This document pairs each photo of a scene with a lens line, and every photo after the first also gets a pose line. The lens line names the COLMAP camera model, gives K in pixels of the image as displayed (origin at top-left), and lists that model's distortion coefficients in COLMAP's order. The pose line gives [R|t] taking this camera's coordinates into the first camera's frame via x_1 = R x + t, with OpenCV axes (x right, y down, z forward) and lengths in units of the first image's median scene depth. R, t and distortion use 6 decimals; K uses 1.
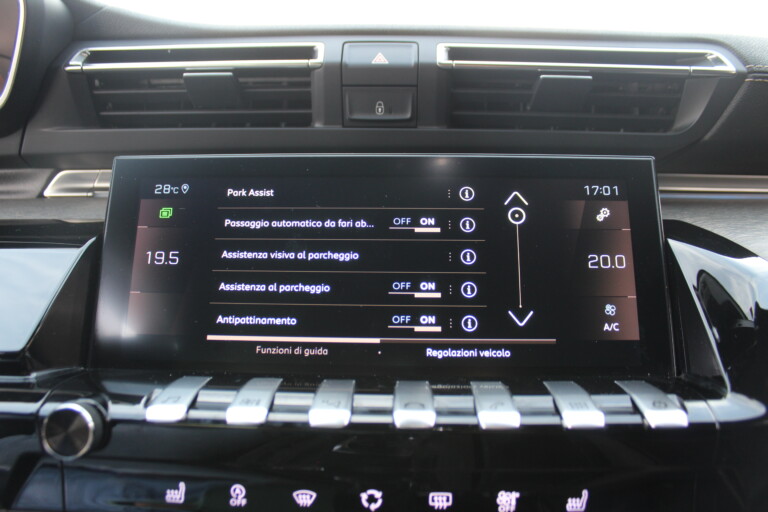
lens RADIAL K [[642.8, 0, 379.7], [0, 642.8, 248.5], [0, 0, 1]] dist [-0.169645, 0.153895]
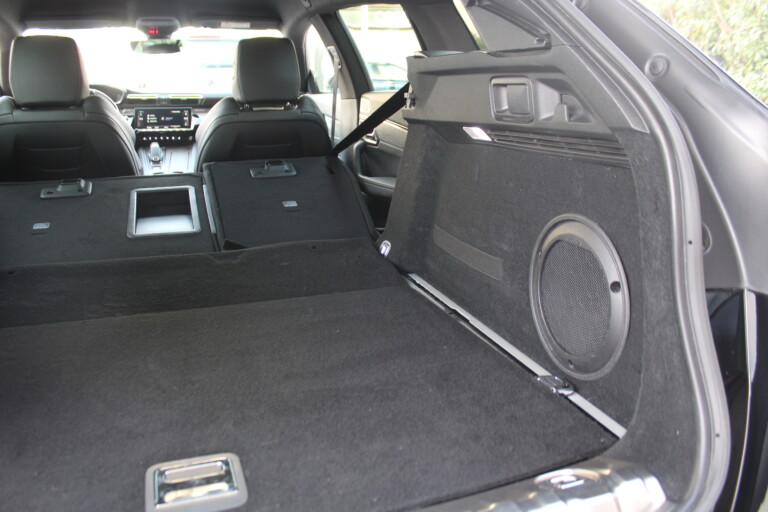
lens RADIAL K [[642.8, 0, 379.7], [0, 642.8, 248.5], [0, 0, 1]] dist [-0.169645, 0.153895]
pose [[0.984363, -0.032122, 0.173199, 1.613085], [0.007577, 0.990044, 0.140554, 0.693423], [-0.175990, -0.137044, 0.974806, -9.741909]]
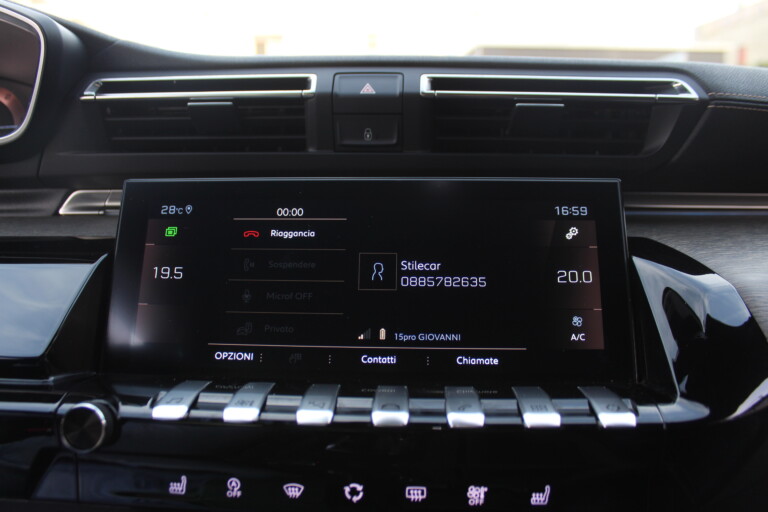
lens RADIAL K [[646.5, 0, 377.0], [0, 646.5, 243.8], [0, 0, 1]] dist [-0.170931, 0.158974]
pose [[0.999867, 0.000171, -0.016331, 0.038077], [-0.000522, 0.999769, -0.021472, -0.012128], [0.016323, 0.021478, 0.999636, -0.101830]]
